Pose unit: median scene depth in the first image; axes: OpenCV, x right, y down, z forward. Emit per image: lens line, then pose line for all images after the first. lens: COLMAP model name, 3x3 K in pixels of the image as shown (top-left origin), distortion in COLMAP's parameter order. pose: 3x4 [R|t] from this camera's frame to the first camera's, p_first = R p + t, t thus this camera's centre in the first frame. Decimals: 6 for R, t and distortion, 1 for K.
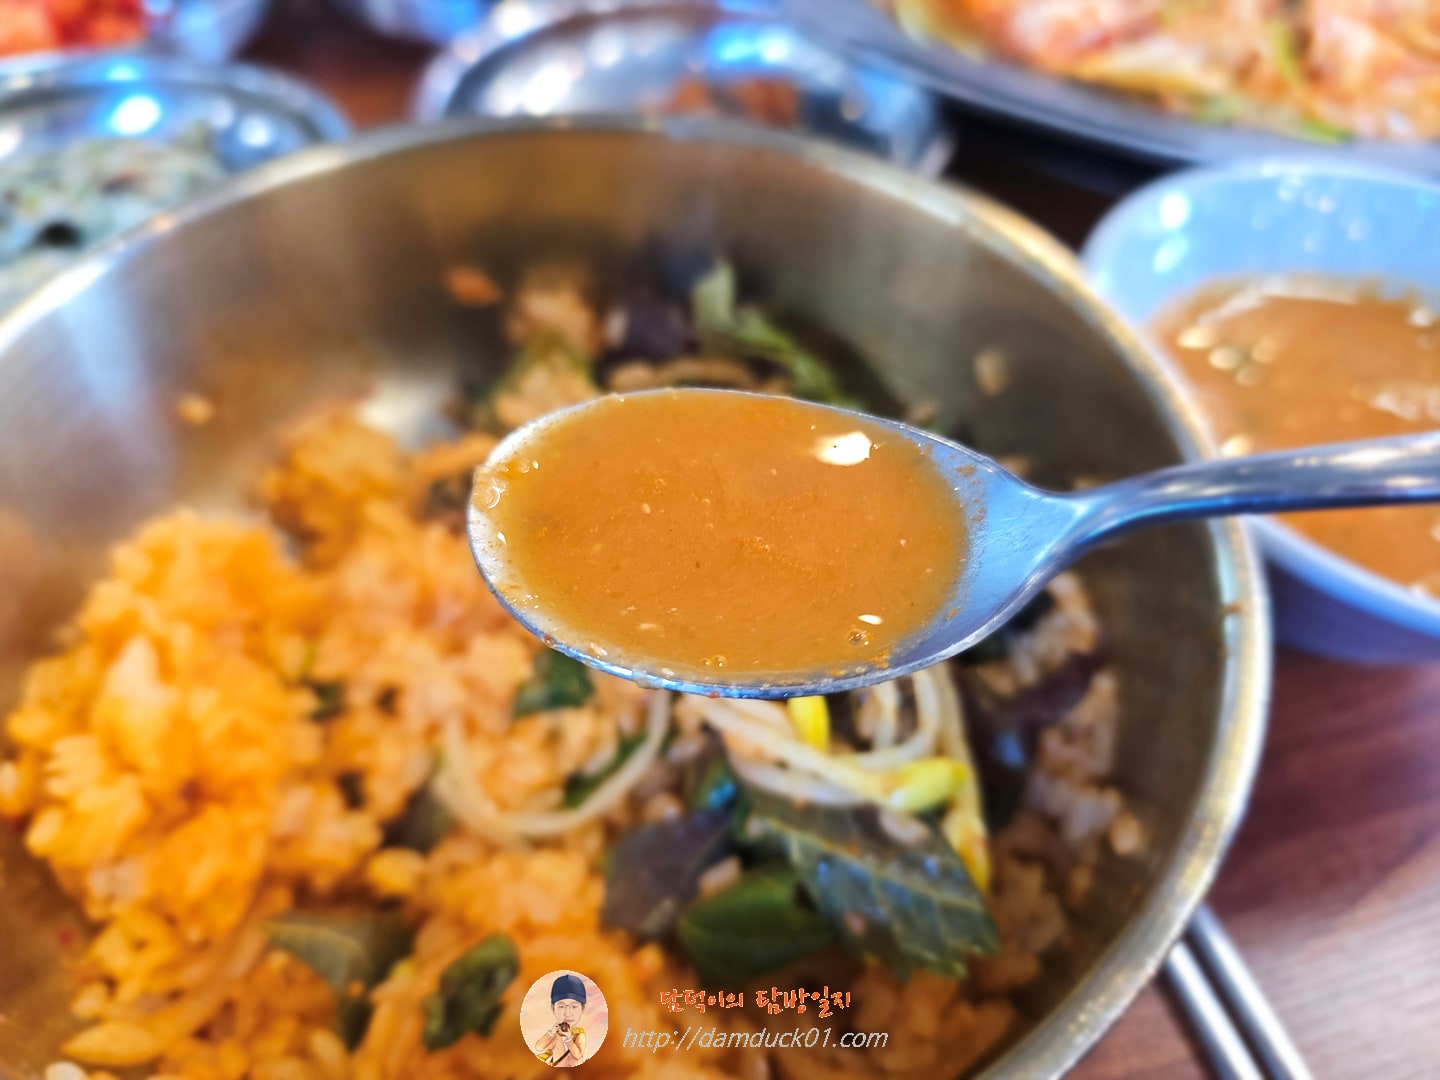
lens RADIAL K [[970.0, 0, 720.0], [0, 970.0, 540.0], [0, 0, 1]] dist [-0.078185, 0.000035]
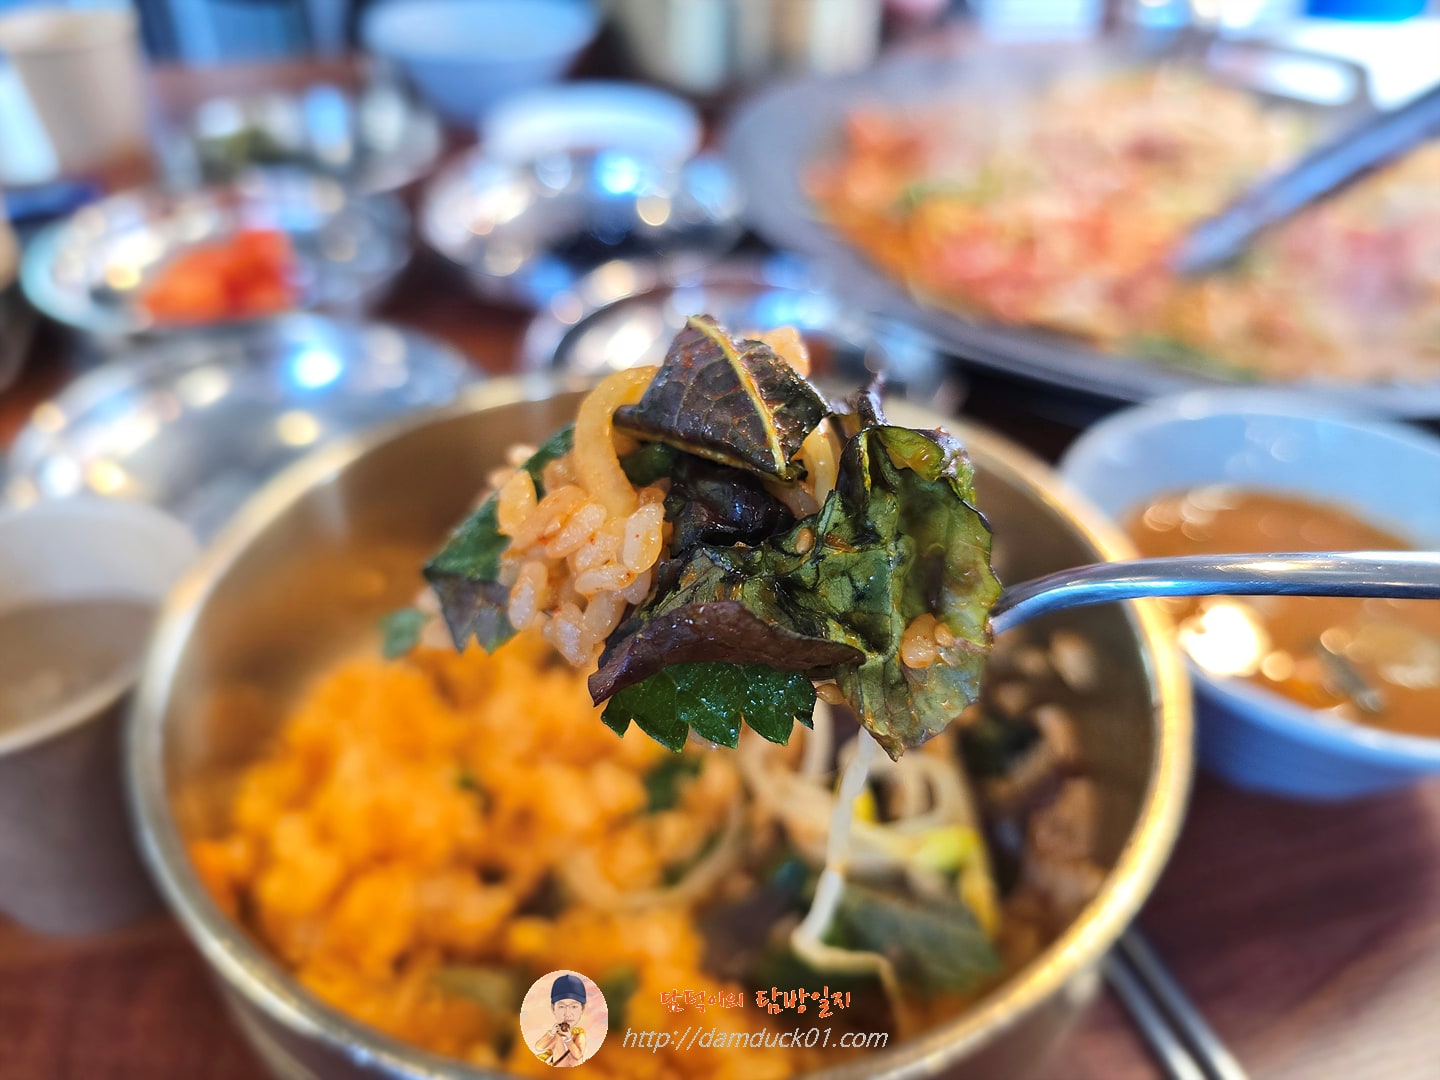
lens RADIAL K [[966.1, 0, 720.0], [0, 966.1, 540.0], [0, 0, 1]] dist [-0.126957, 0.000185]
pose [[0.999389, 0.003862, -0.034725, -0.045833], [-0.011605, 0.974139, -0.225651, 0.118490], [0.032956, 0.225916, 0.973589, -0.335907]]
